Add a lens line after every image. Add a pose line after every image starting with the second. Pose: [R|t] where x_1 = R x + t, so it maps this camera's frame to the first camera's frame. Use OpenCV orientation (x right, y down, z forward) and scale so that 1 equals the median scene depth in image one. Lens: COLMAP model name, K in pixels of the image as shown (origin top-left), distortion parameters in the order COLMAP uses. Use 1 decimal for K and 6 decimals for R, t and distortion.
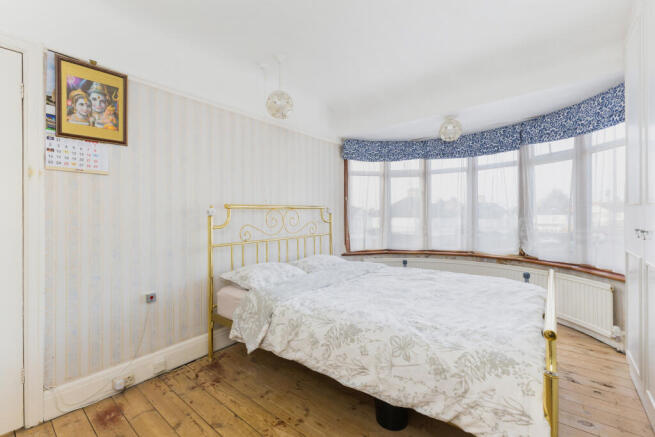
lens RADIAL K [[291.8, 0, 329.0], [0, 291.8, 212.4], [0, 0, 1]] dist [0.016132, 0.000133]
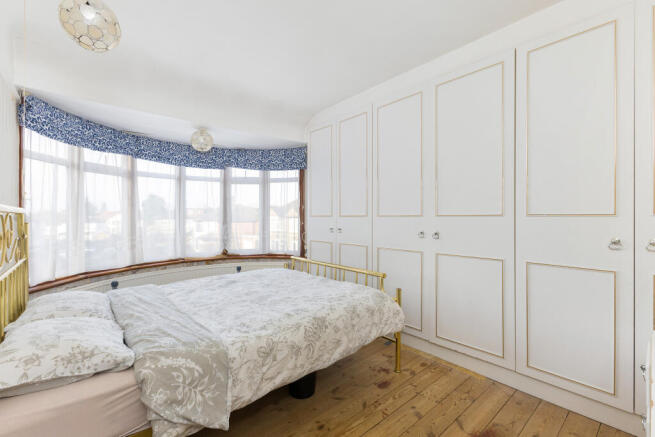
lens RADIAL K [[291.8, 0, 329.6], [0, 291.8, 217.8], [0, 0, 1]] dist [0.016132, 0.000133]
pose [[0.155588, 0.006992, 0.987797, -0.539106], [0.000558, 0.999974, -0.007166, -0.000481], [-0.987822, 0.001666, 0.155580, 0.390960]]
